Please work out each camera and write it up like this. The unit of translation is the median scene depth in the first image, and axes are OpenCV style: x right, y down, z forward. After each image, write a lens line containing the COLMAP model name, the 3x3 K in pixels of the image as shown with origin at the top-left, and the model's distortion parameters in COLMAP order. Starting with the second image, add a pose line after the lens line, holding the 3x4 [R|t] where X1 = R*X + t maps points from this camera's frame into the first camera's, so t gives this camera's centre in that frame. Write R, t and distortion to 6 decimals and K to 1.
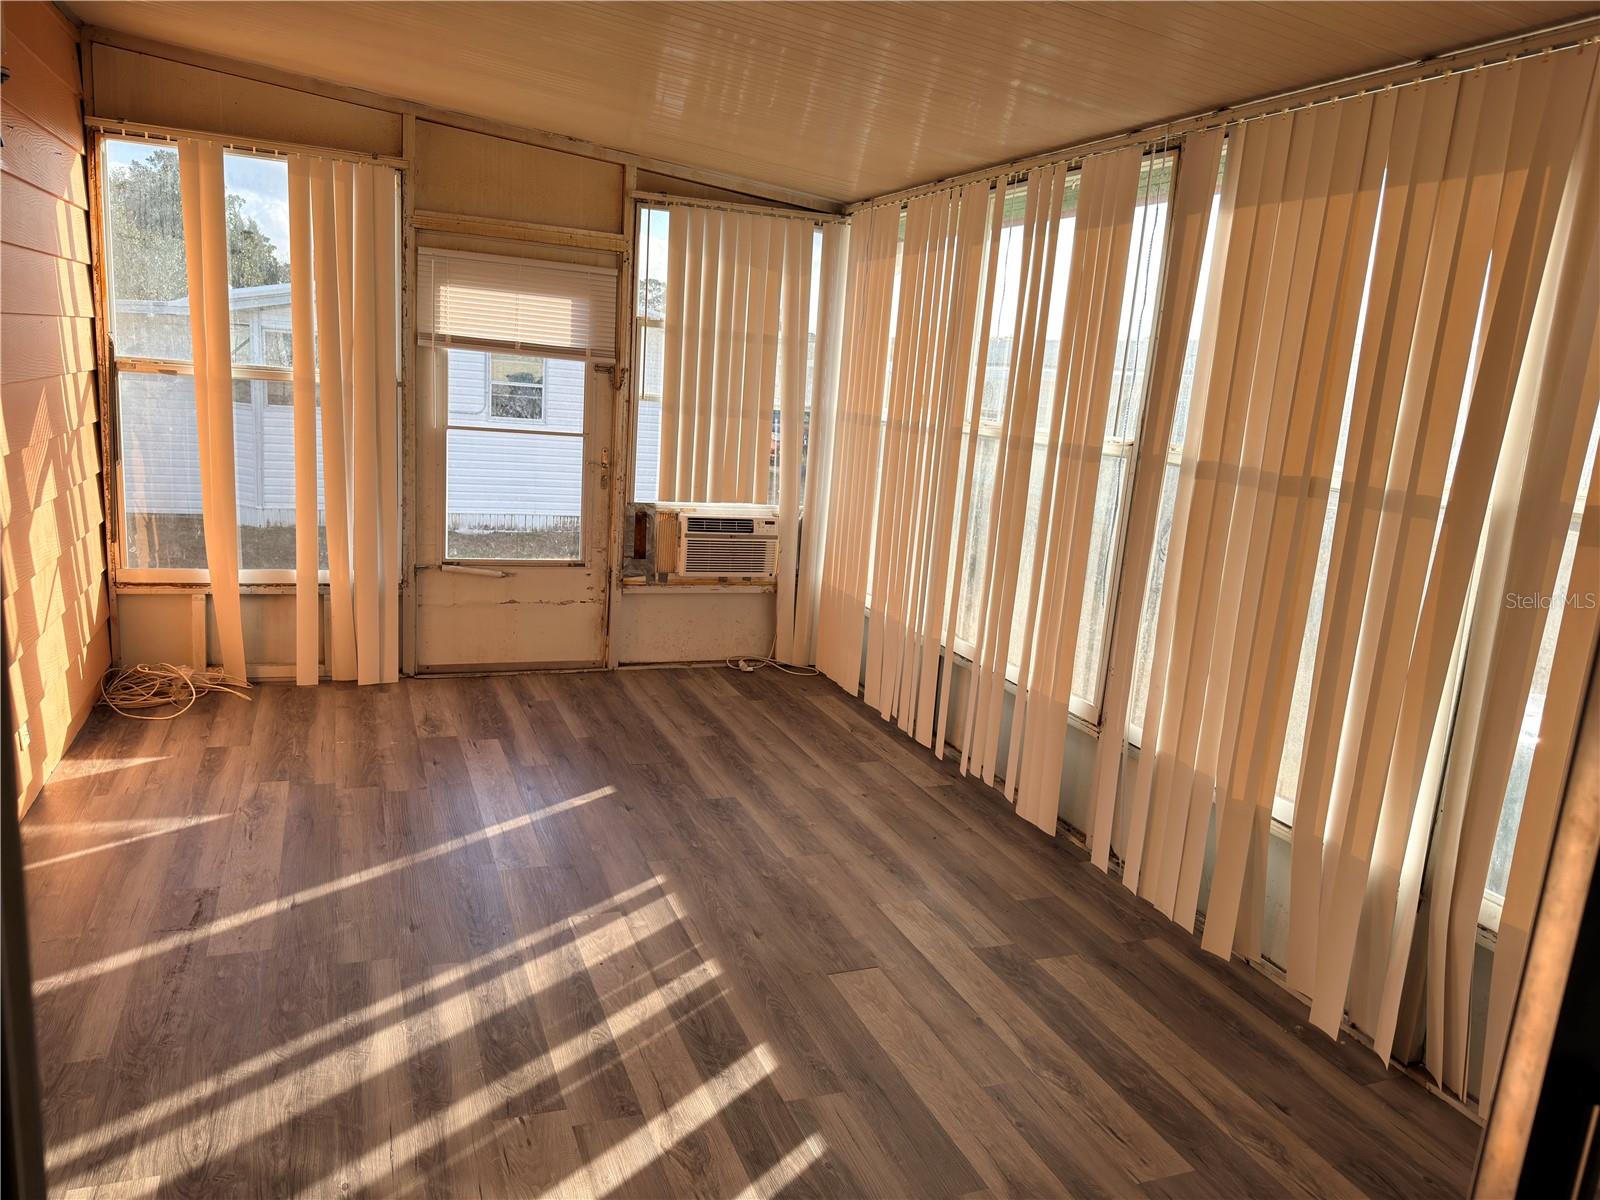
lens RADIAL K [[1139.6, 0, 800.0], [0, 1139.6, 600.0], [0, 0, 1]] dist [0.001978, -0.000799]
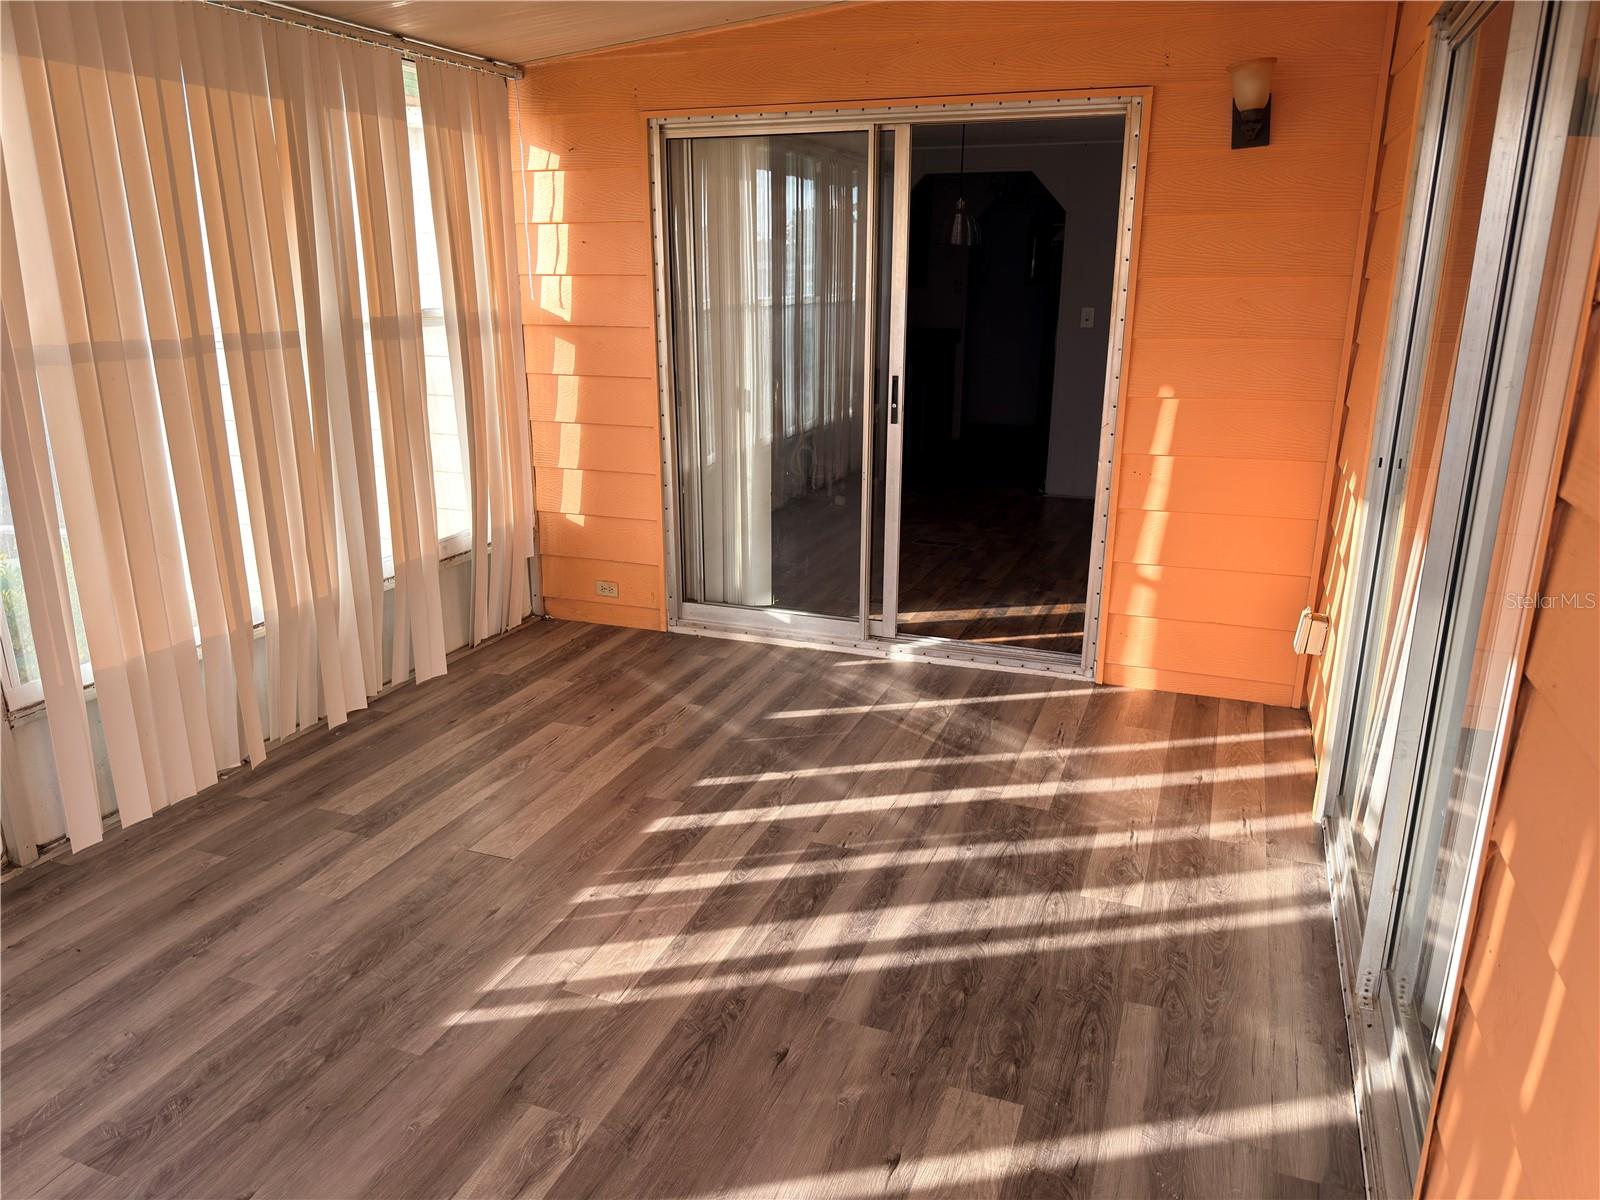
lens RADIAL K [[1120.9, 0, 795.9], [0, 1120.9, 598.0], [0, 0, 1]] dist [0.129176, -0.226001]
pose [[-0.733097, -0.254316, 0.630787, -0.795400], [0.097554, 0.878549, 0.467584, -0.362419], [-0.673091, 0.404321, -0.619252, 1.421841]]
